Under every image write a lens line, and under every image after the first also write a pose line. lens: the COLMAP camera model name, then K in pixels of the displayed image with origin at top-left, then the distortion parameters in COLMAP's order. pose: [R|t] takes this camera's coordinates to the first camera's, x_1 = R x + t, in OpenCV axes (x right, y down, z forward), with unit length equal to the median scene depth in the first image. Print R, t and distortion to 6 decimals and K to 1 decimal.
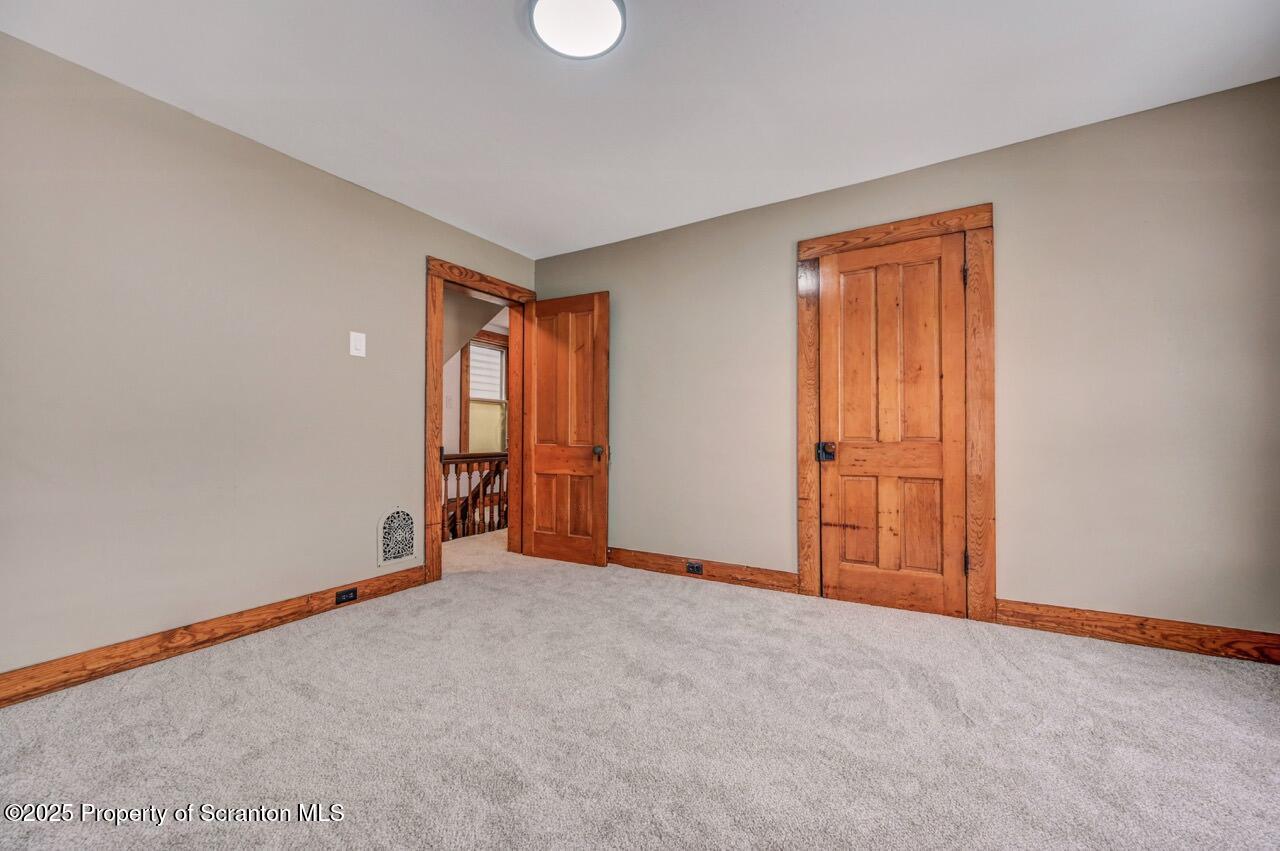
lens RADIAL K [[506.7, 0, 642.6], [0, 506.7, 429.4], [0, 0, 1]] dist [0.001358, -0.000051]
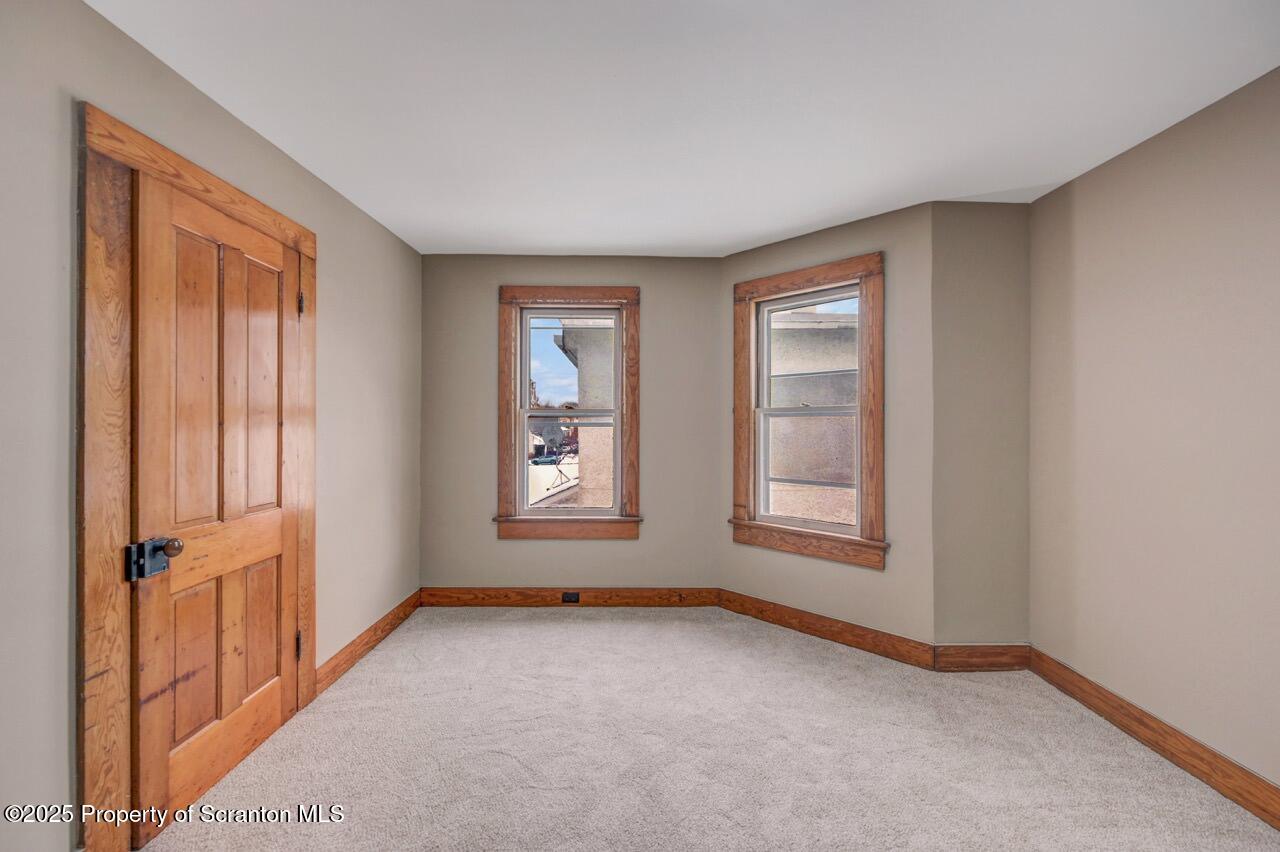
lens RADIAL K [[506.7, 0, 643.8], [0, 506.7, 425.4], [0, 0, 1]] dist [0.001358, -0.000051]
pose [[-0.517606, 0.000933, 0.855619, -0.345007], [-0.008897, 0.999939, -0.006473, -0.093760], [-0.855573, -0.010963, -0.517566, 0.854195]]
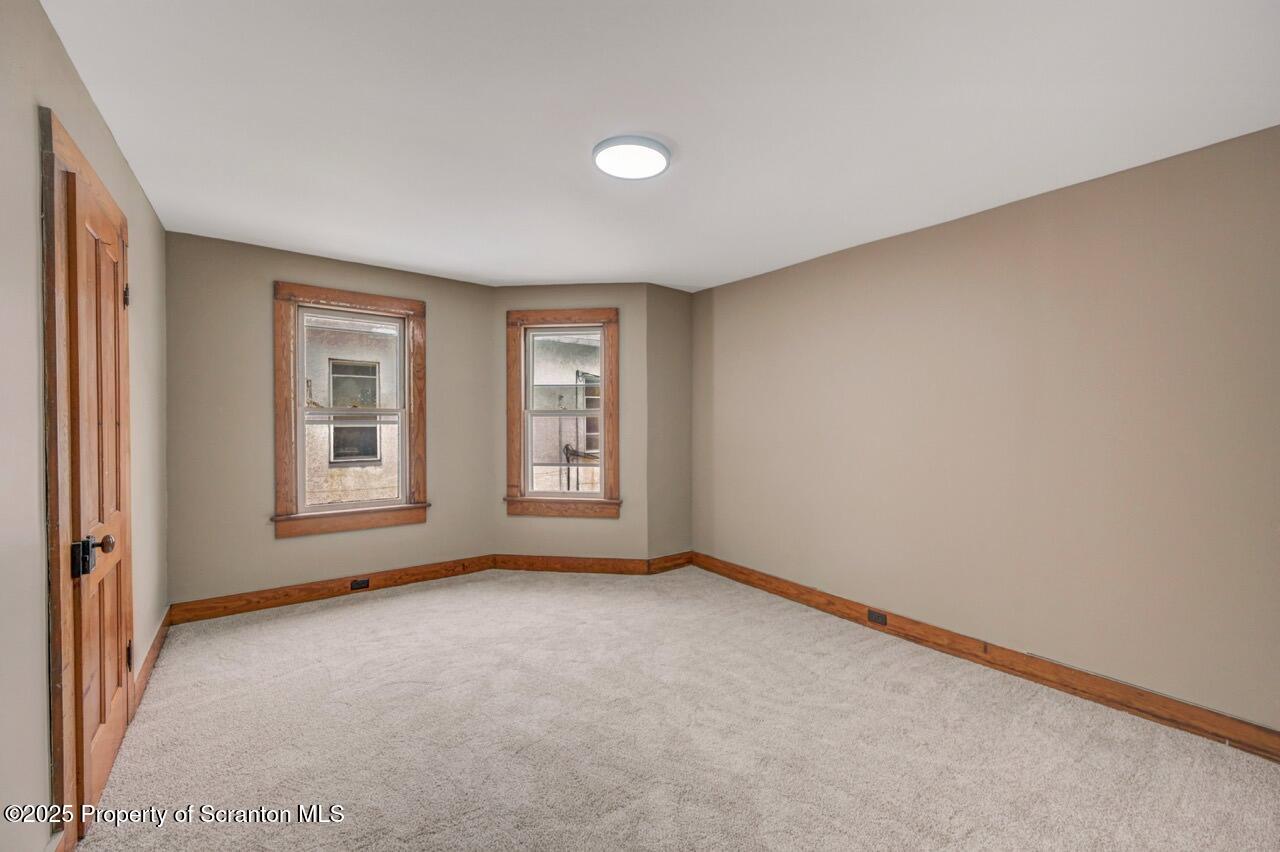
lens RADIAL K [[506.7, 0, 642.4], [0, 506.7, 428.7], [0, 0, 1]] dist [0.001358, -0.000051]
pose [[-0.924037, -0.005073, 0.382269, -0.379653], [-0.003903, 0.999985, 0.003838, -0.094099], [-0.382282, 0.002054, -0.924043, 1.288911]]
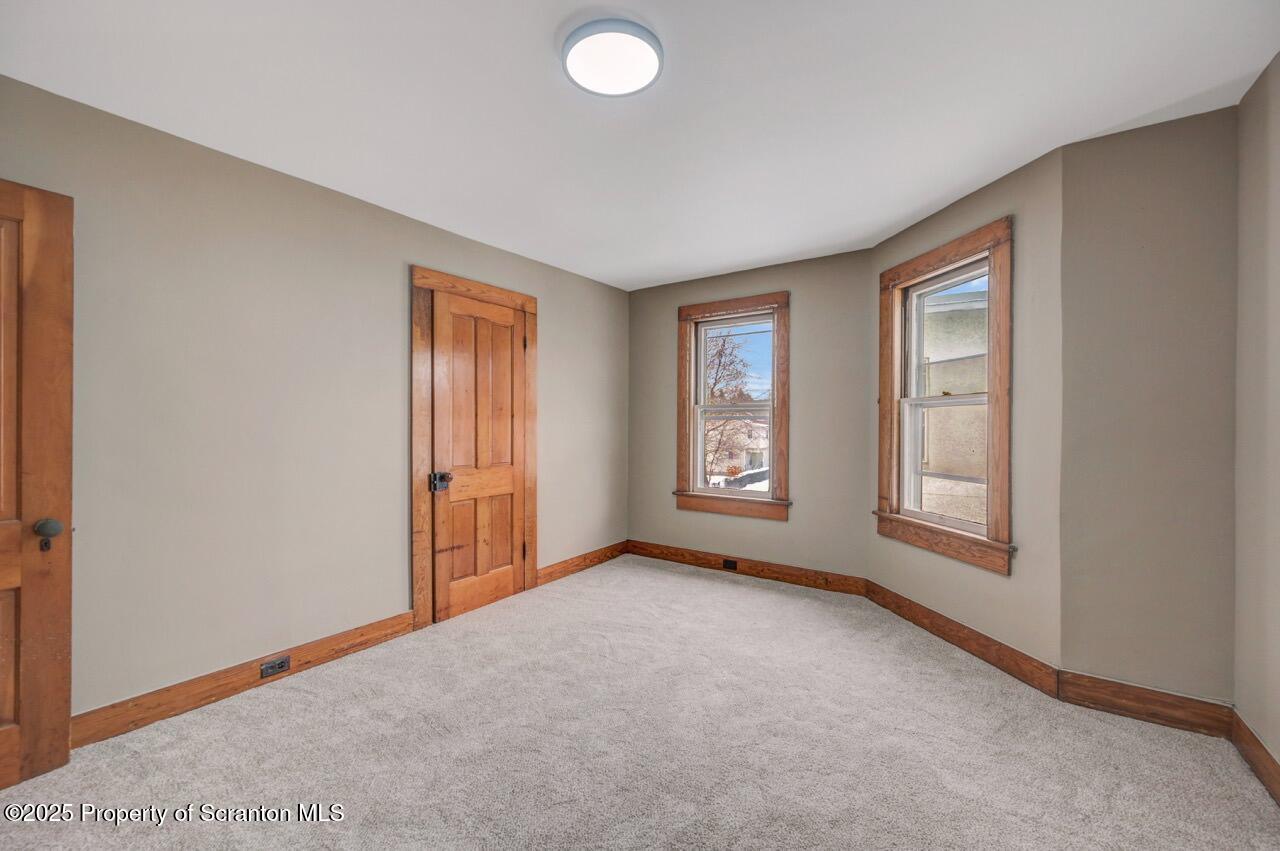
lens RADIAL K [[506.7, 0, 641.2], [0, 506.7, 429.2], [0, 0, 1]] dist [0.001358, -0.000051]
pose [[0.076088, -0.005620, 0.997085, -0.650497], [-0.010708, 0.999922, 0.006453, -0.075508], [-0.997044, -0.011168, 0.076022, 0.520773]]
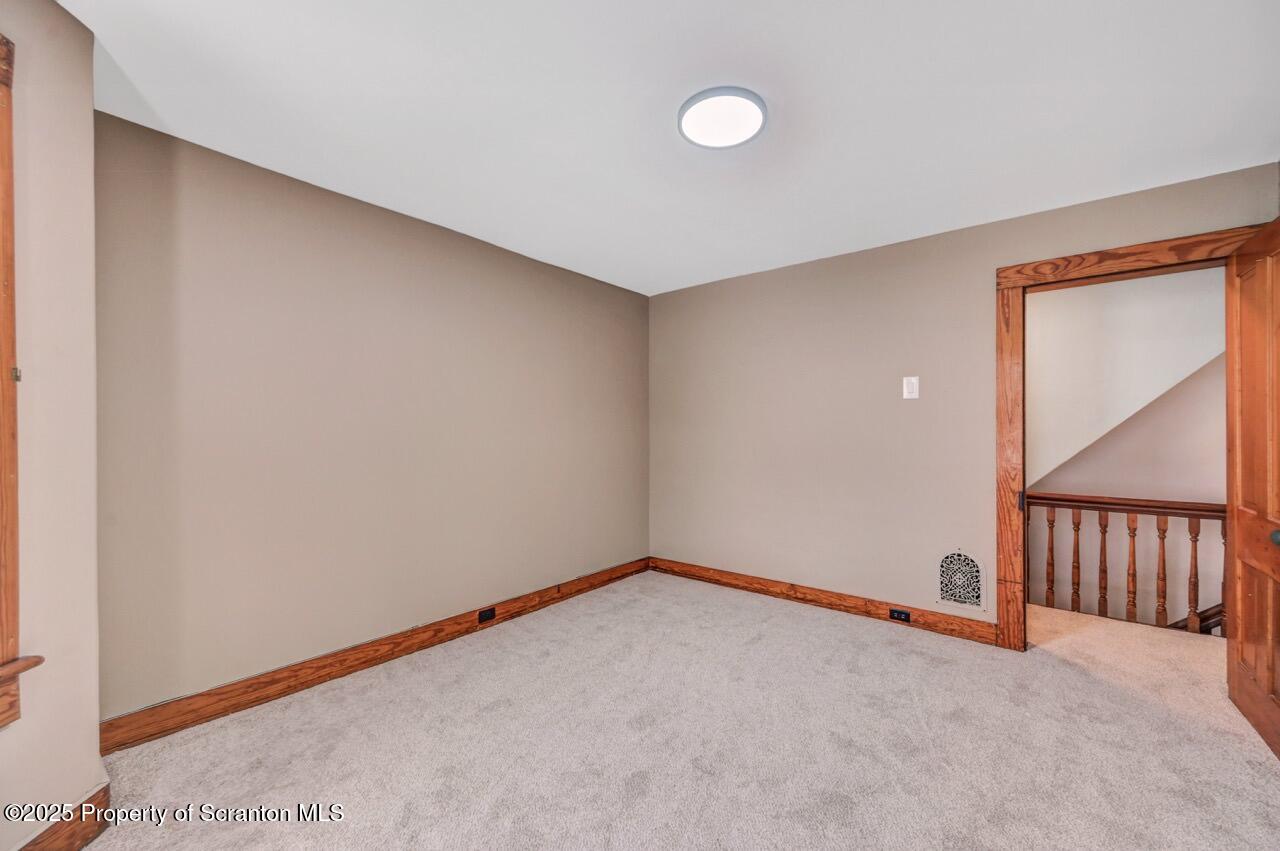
lens RADIAL K [[506.7, 0, 638.5], [0, 506.7, 428.8], [0, 0, 1]] dist [0.001358, -0.000051]
pose [[-0.154602, -0.001858, -0.987975, 0.597049], [0.011087, 0.999932, -0.003615, -0.082891], [0.987915, -0.011513, -0.154571, 0.594544]]
